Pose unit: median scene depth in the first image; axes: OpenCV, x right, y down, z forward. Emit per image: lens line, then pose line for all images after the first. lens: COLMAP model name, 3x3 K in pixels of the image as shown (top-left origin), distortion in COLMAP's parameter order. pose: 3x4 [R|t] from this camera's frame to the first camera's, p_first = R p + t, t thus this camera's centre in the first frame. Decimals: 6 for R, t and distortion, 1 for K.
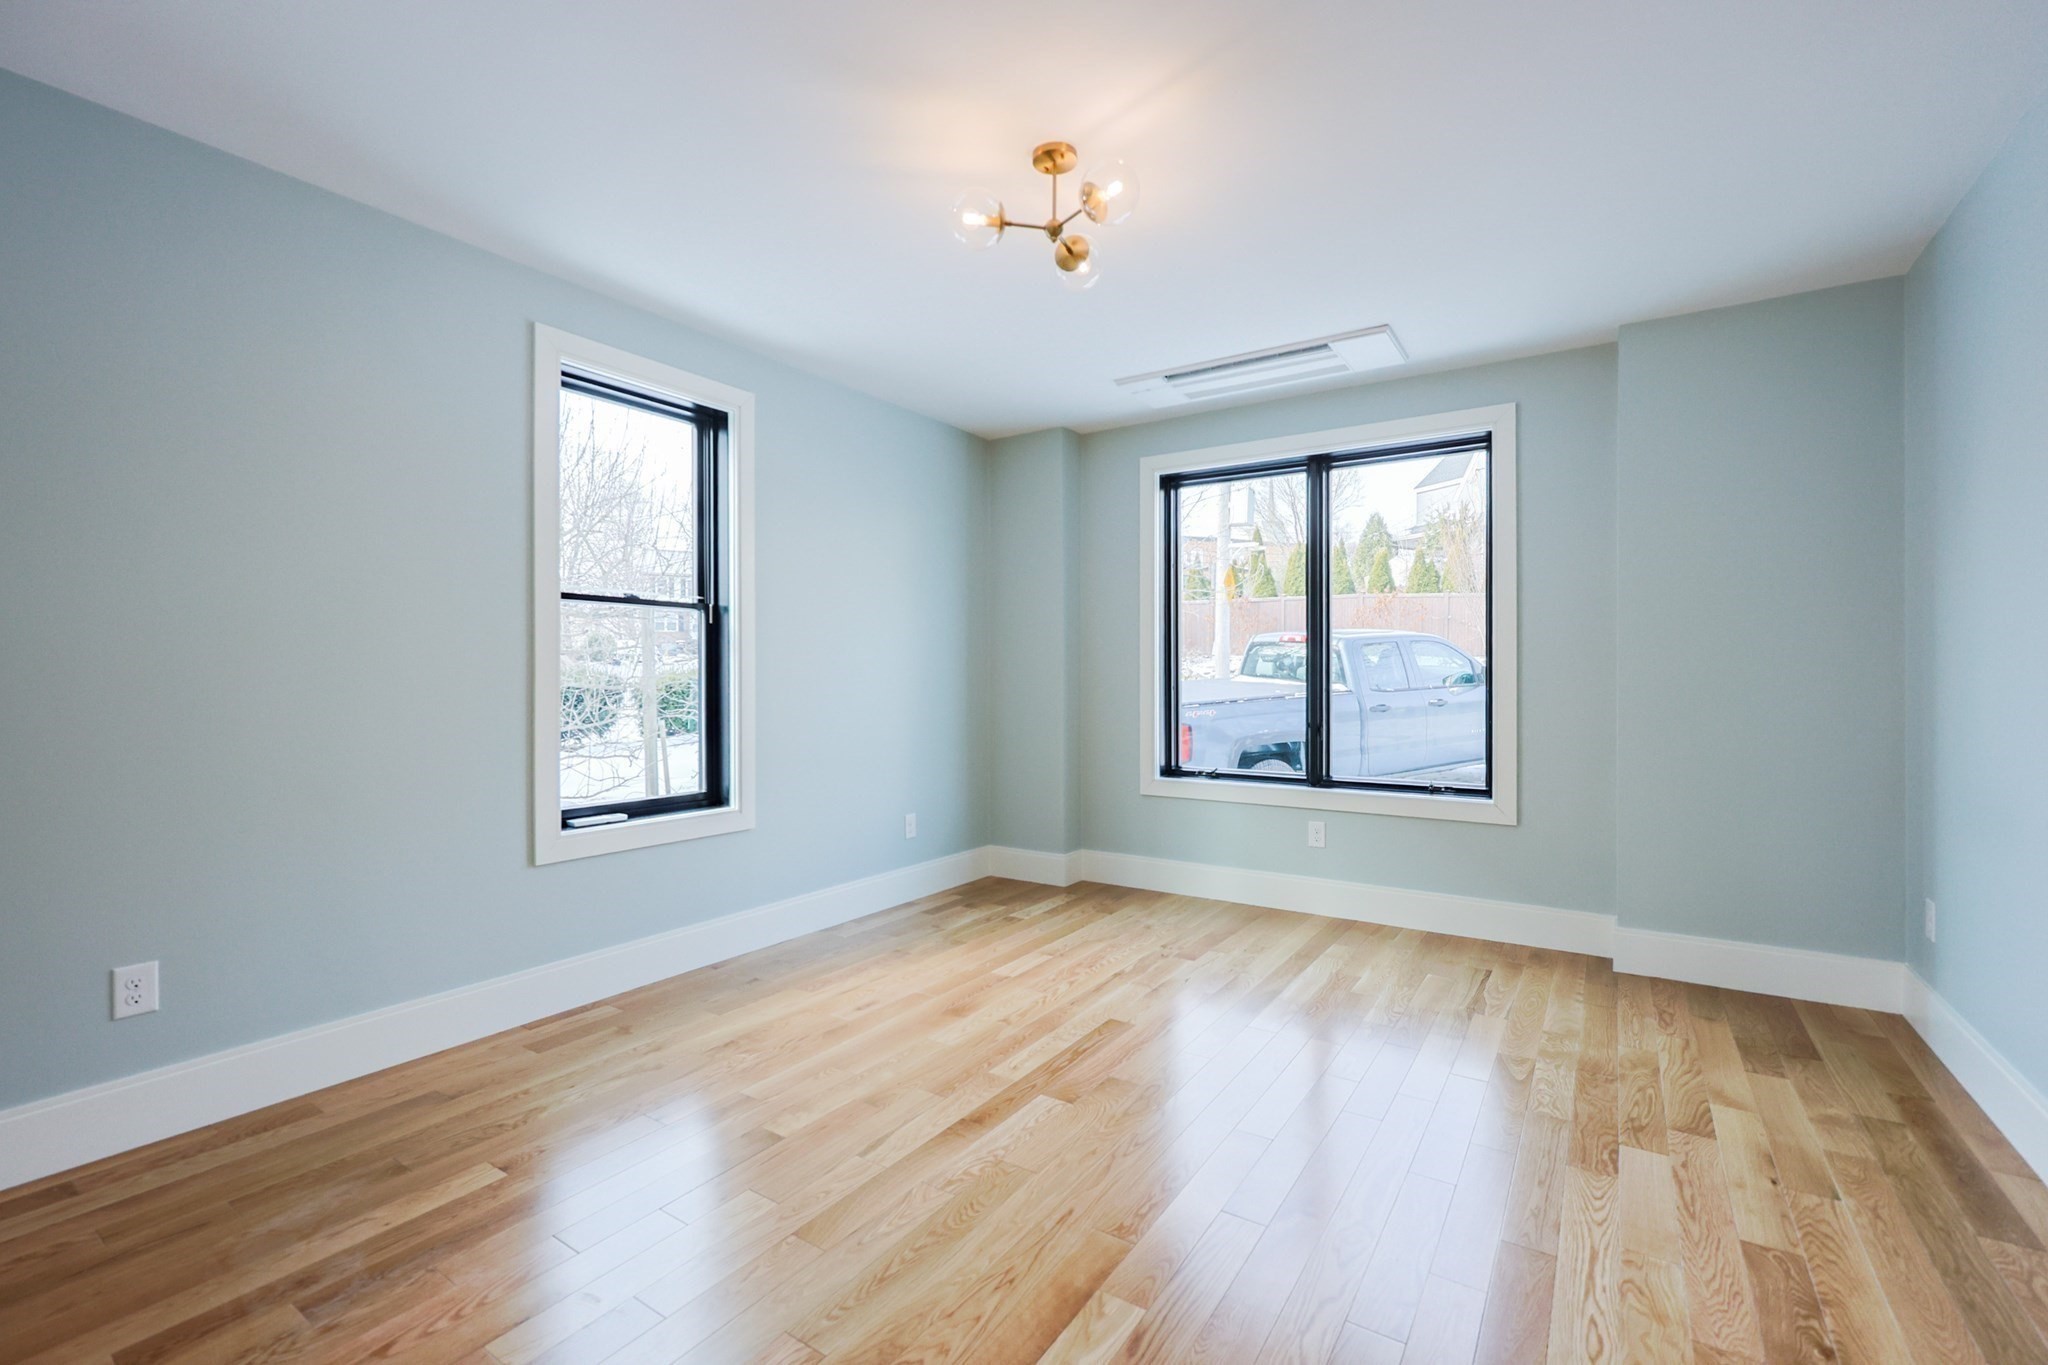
lens RADIAL K [[885.8, 0, 1029.7], [0, 885.8, 680.0], [0, 0, 1]] dist [0.000627, -0.000056]
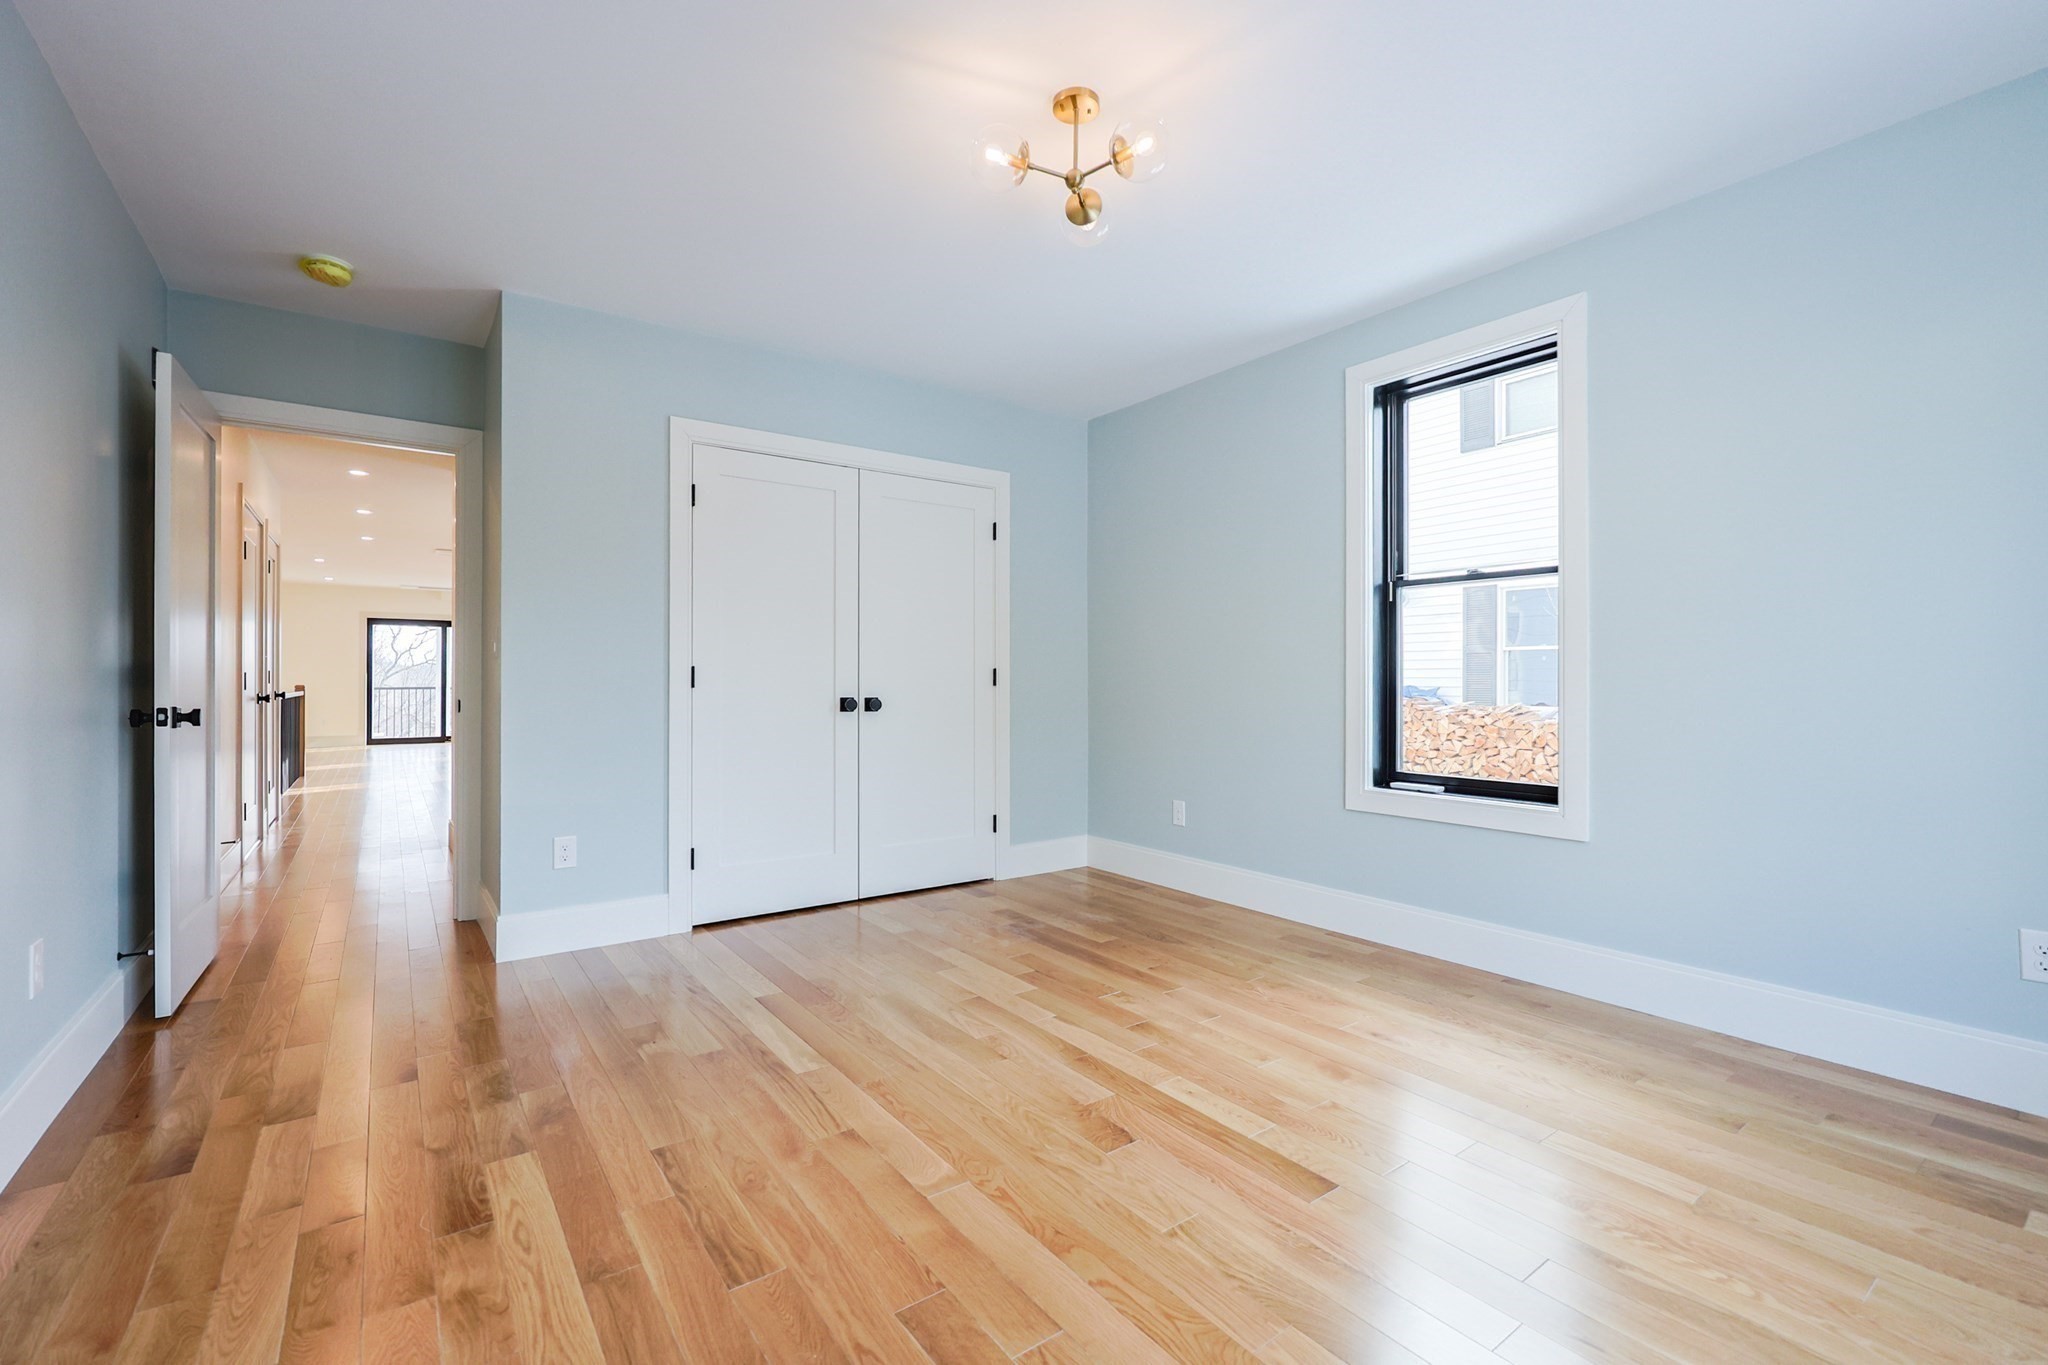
lens RADIAL K [[885.8, 0, 1029.2], [0, 885.8, 683.8], [0, 0, 1]] dist [0.000627, -0.000056]
pose [[-0.352050, 0.004165, -0.935972, 0.767892], [0.000253, 0.999990, 0.004355, 0.031951], [0.935981, 0.001297, -0.352048, 1.052190]]
